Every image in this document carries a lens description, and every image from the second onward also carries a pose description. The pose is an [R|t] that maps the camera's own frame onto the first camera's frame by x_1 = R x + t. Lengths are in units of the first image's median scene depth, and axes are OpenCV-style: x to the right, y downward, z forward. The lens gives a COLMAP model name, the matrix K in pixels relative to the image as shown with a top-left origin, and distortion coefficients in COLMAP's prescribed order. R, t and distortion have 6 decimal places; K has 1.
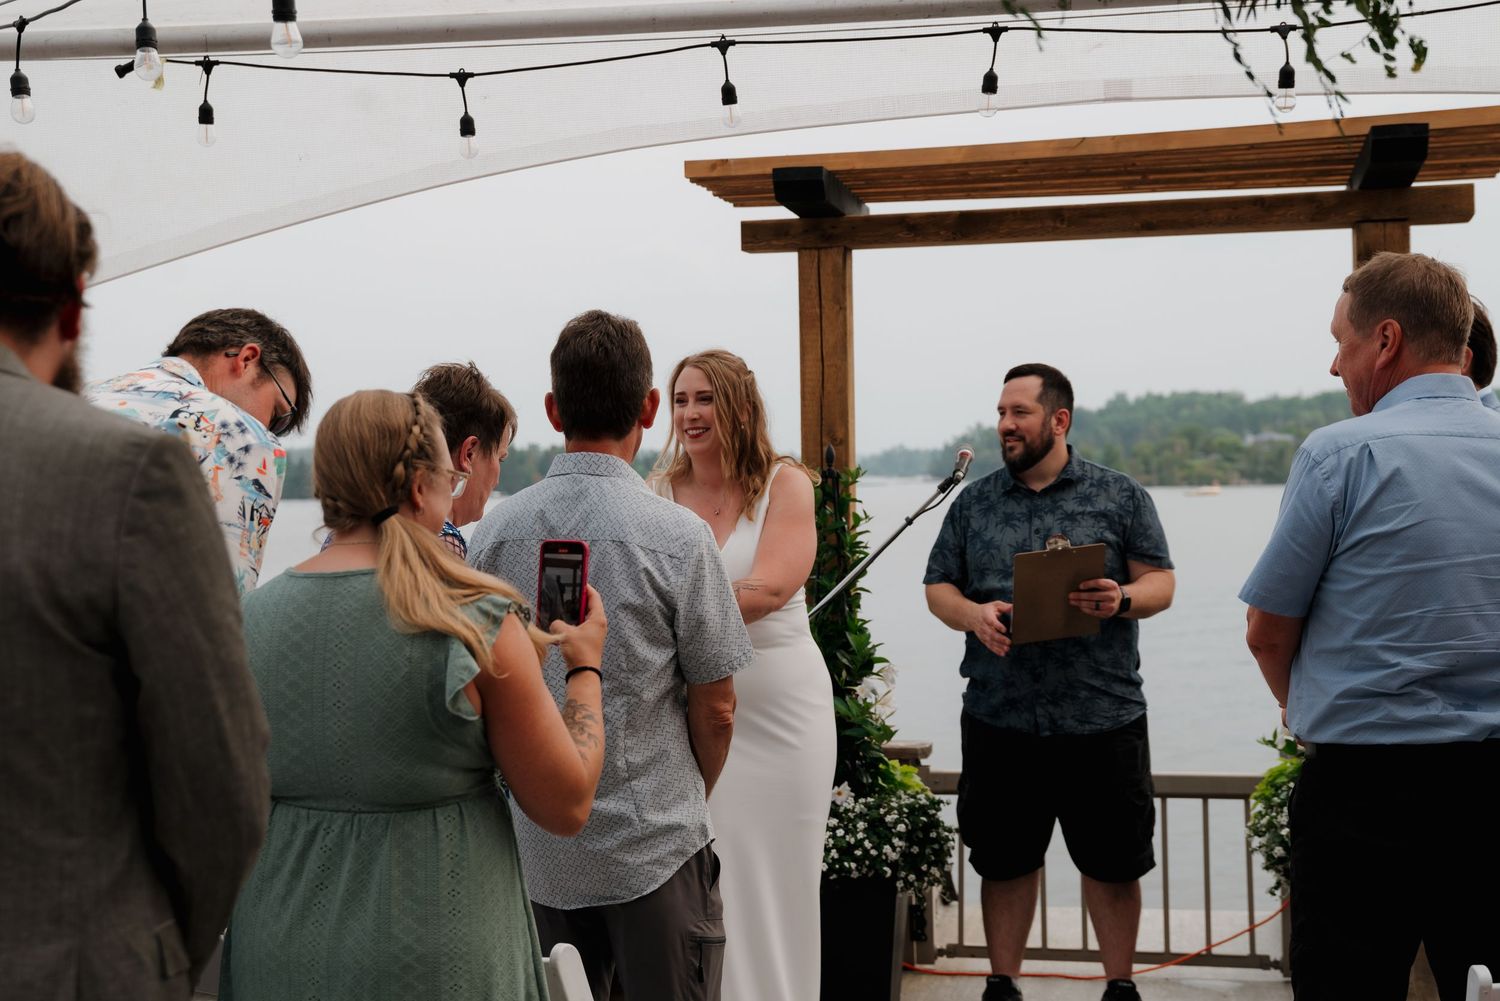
lens RADIAL K [[2194.6, 0, 747.7], [0, 2194.6, 492.2], [0, 0, 1]] dist [0.124084, 0.000000]
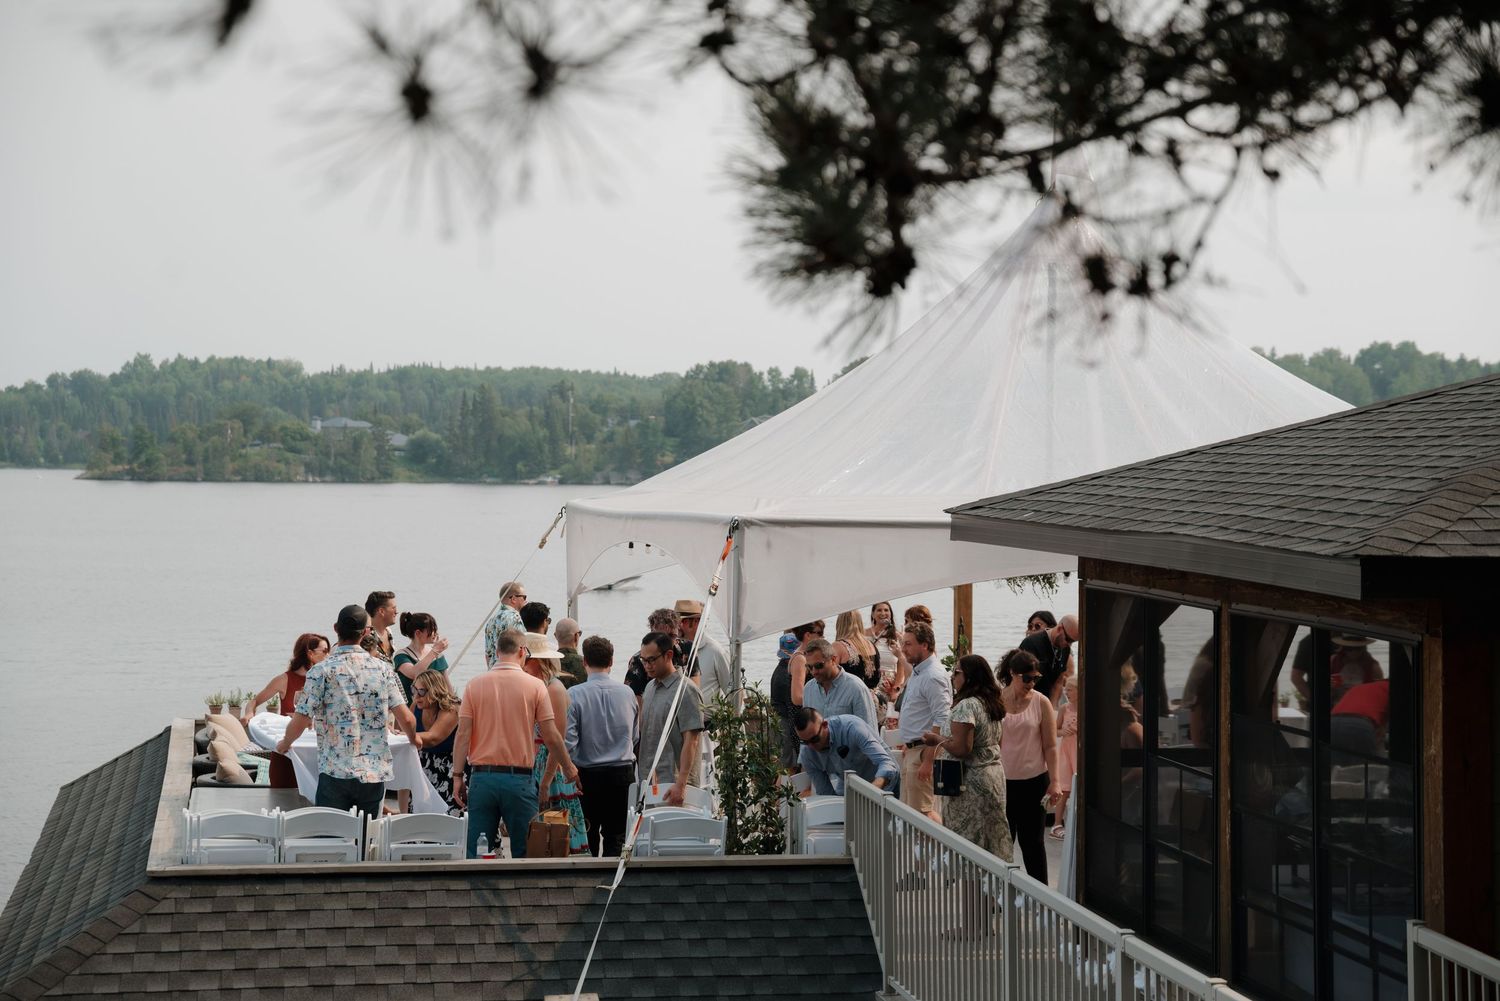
lens RADIAL K [[2816.4, 0, 822.2], [0, 2816.4, 535.8], [0, 0, 1]] dist [0.279719, 0.000000]
pose [[0.917969, 0.020750, 0.396109, -1.400031], [-0.027879, 0.999536, 0.012246, -0.148520], [-0.395671, -0.022285, 0.918122, -2.475799]]
